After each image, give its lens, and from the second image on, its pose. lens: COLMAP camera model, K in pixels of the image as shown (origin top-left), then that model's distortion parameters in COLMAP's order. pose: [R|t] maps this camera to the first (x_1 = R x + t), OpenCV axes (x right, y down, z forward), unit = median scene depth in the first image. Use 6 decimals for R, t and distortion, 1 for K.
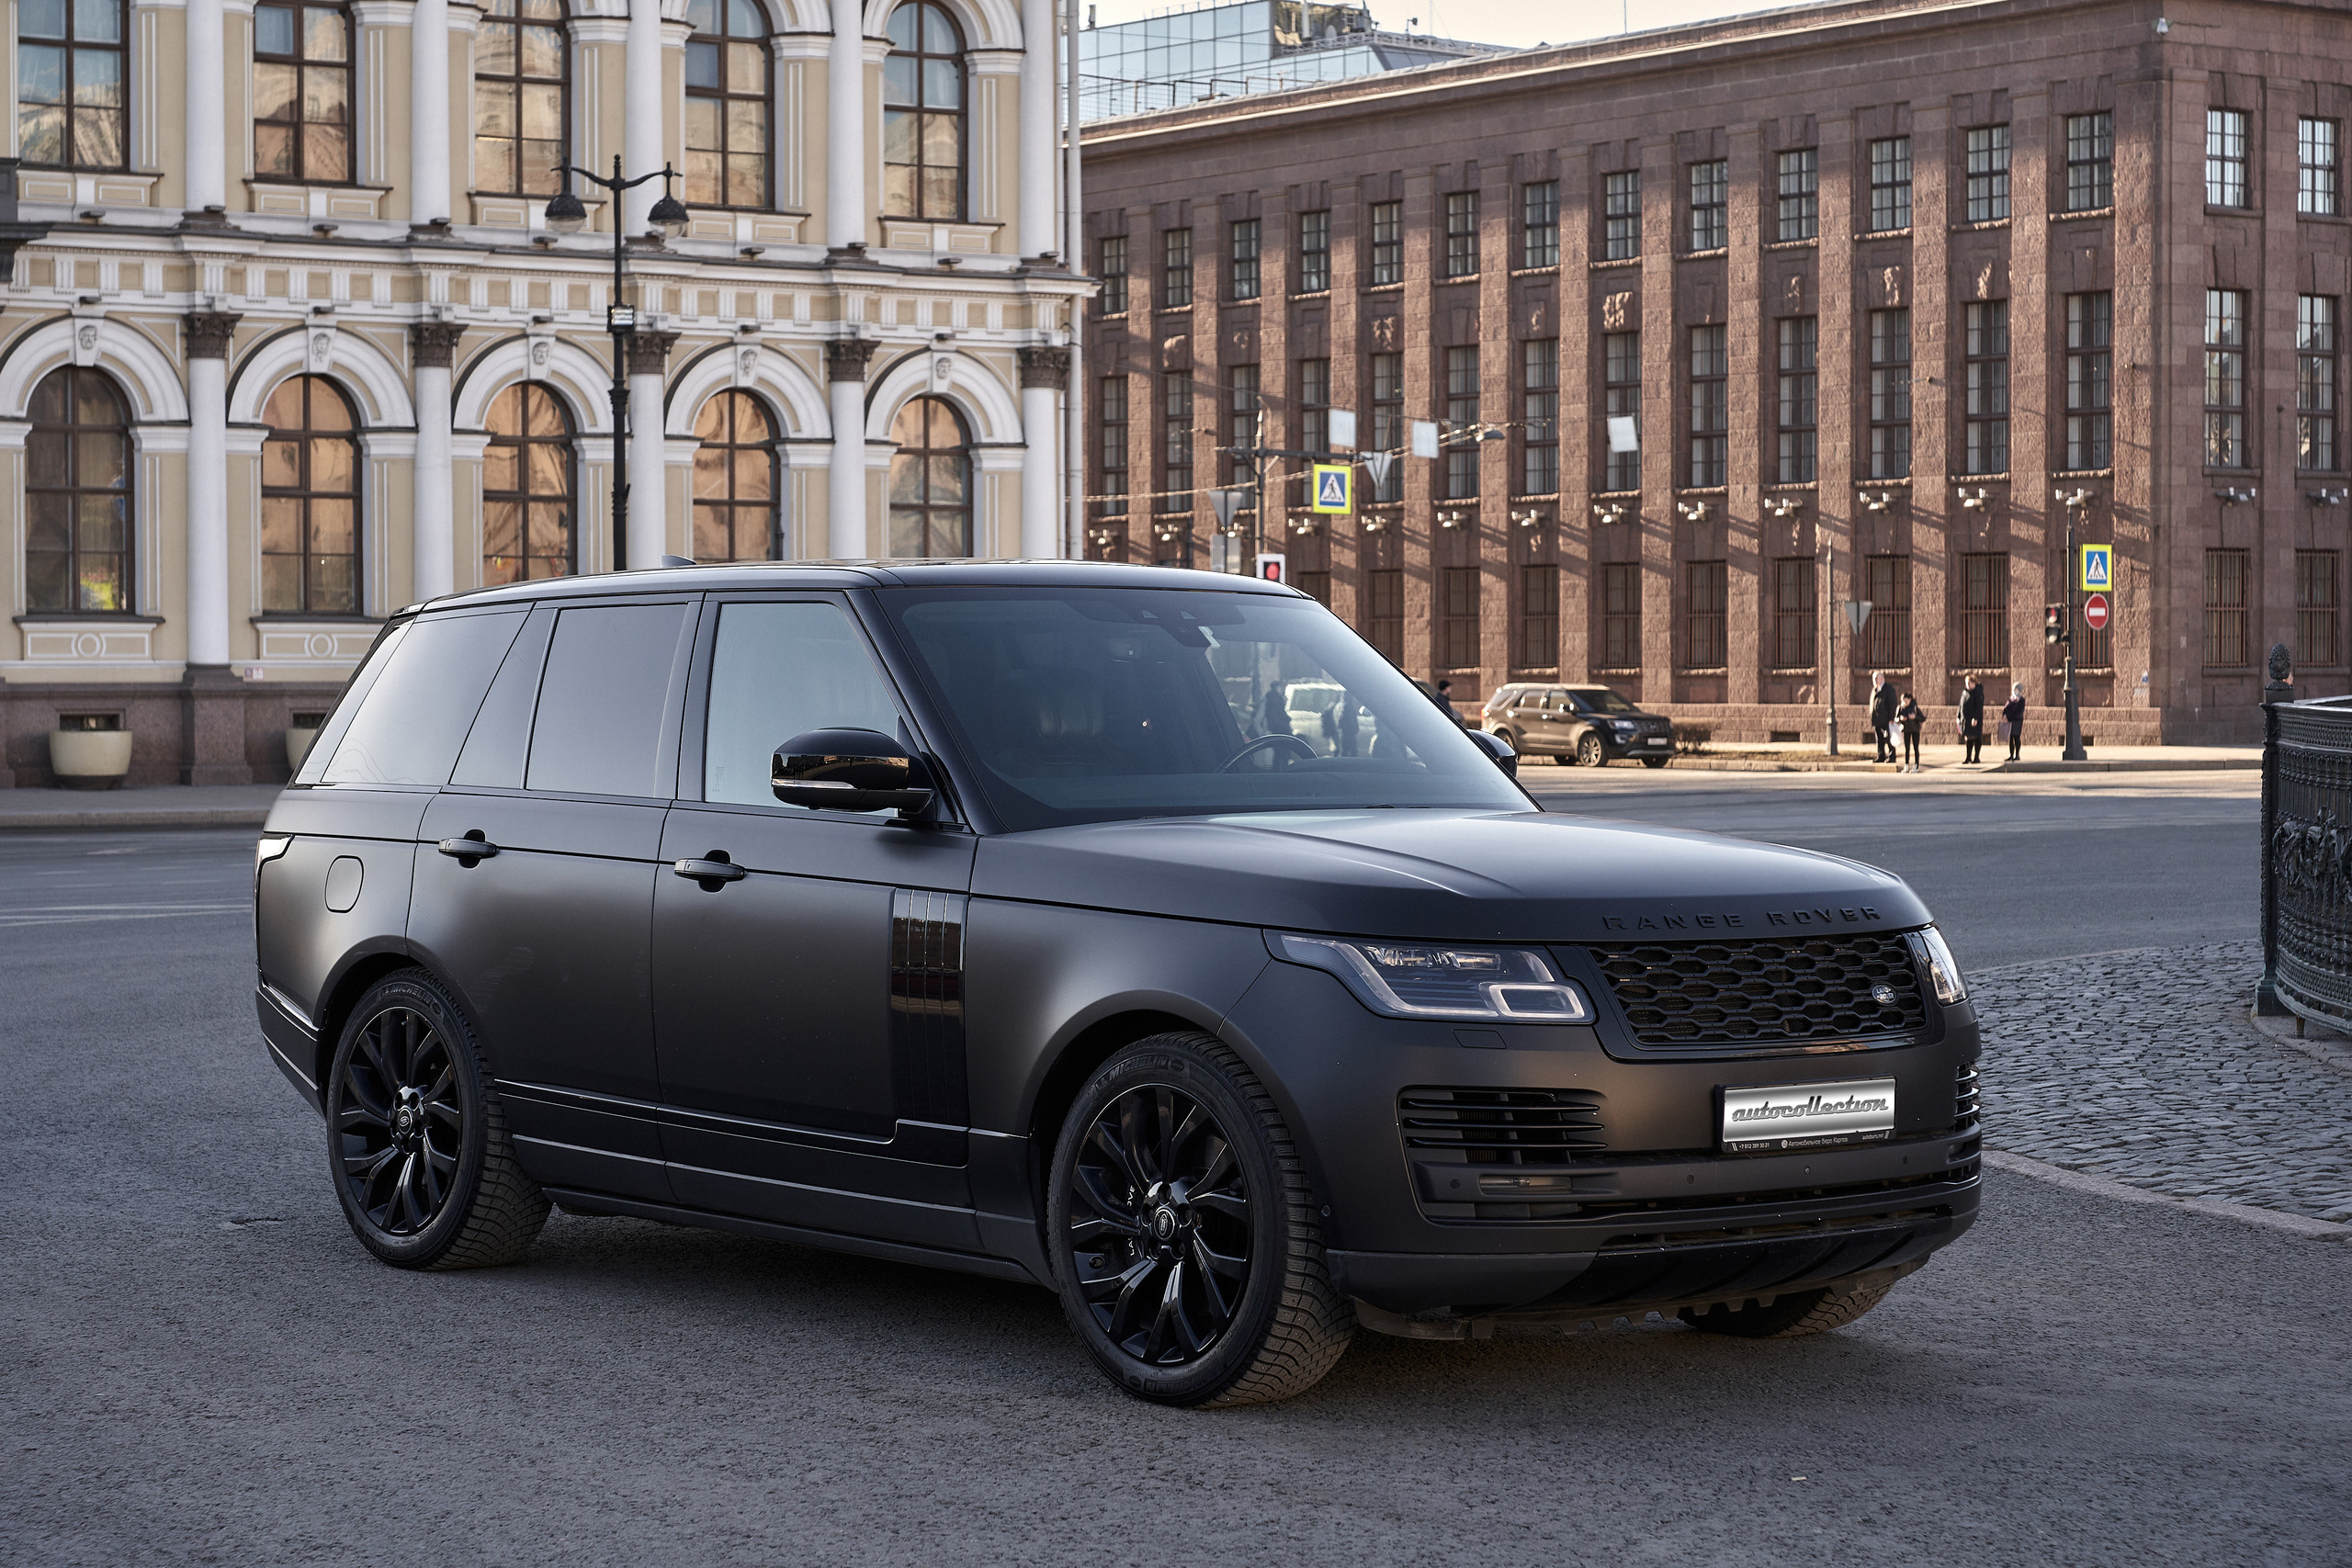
lens RADIAL K [[4687.8, 0, 1176.0], [0, 4687.8, 784.0], [0, 0, 1]] dist [0.019593, -0.031081]
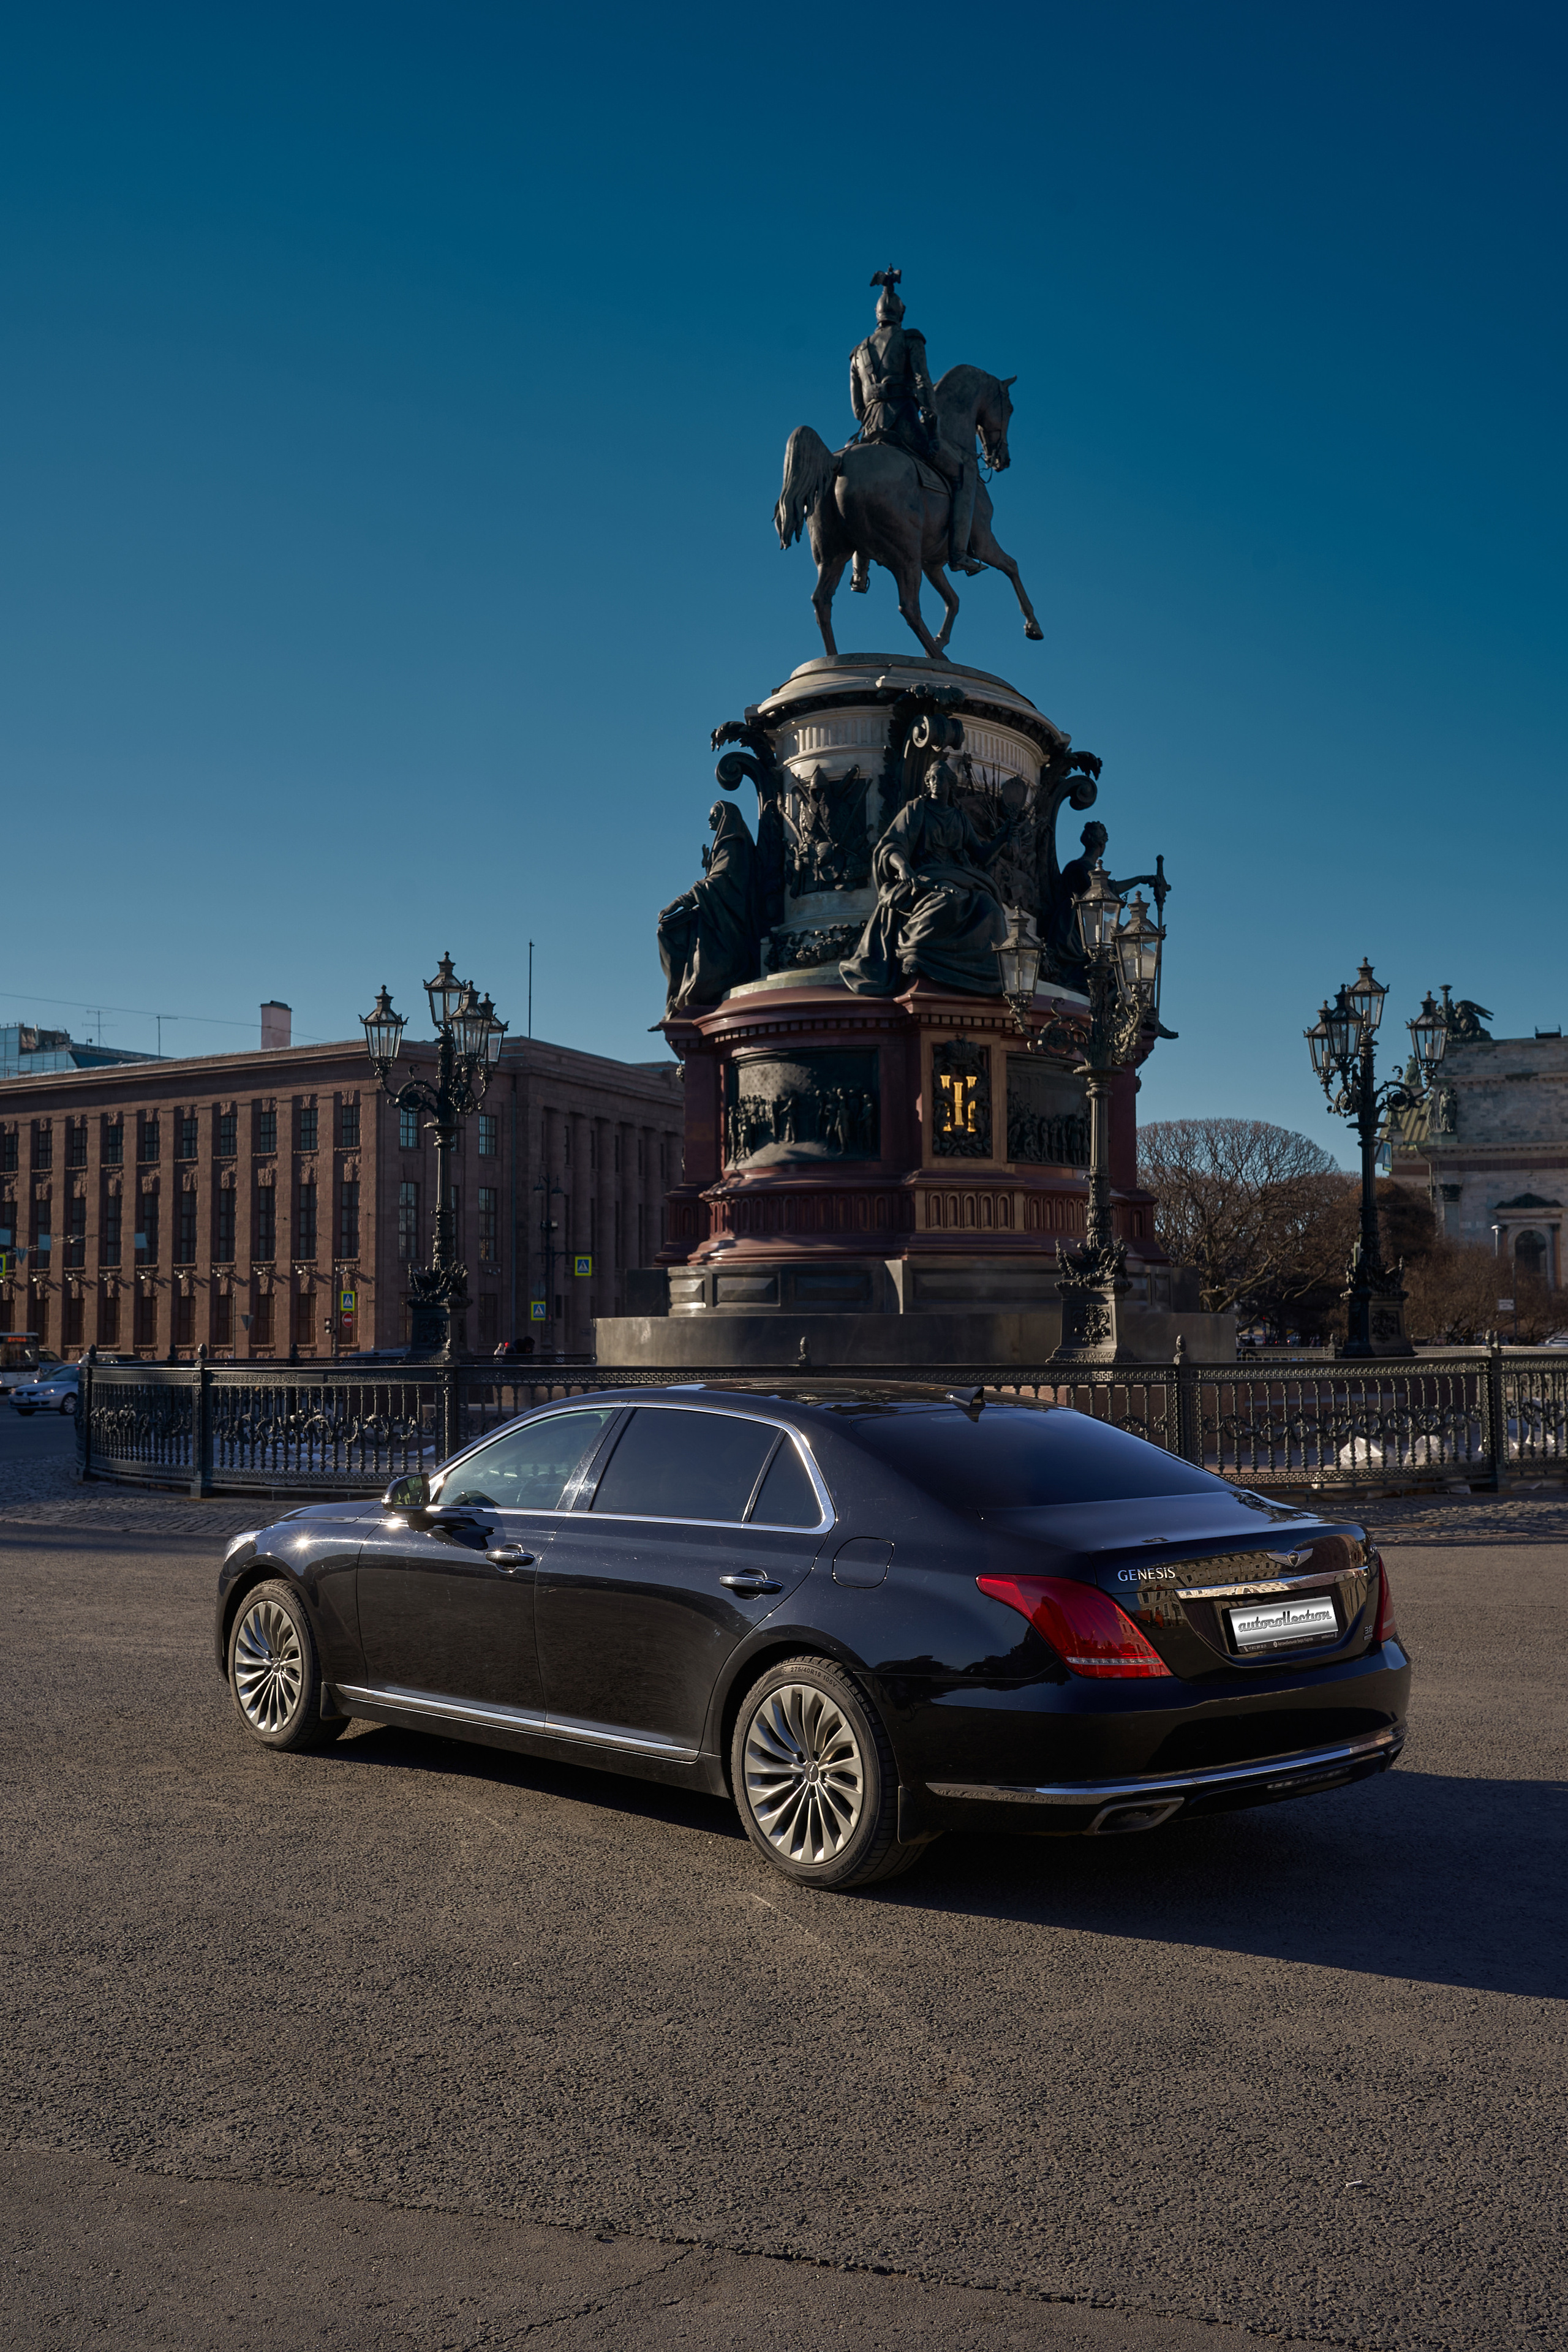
lens RADIAL K [[2210.5, 0, 784.0], [0, 2210.5, 1176.0], [0, 0, 1]] dist [0.017011, 0.002361]
pose [[0.943166, 0.021912, 0.331598, 0.033877], [0.011056, 0.995203, -0.097208, 0.001249], [-0.332137, 0.095350, 0.938399, -0.102957]]
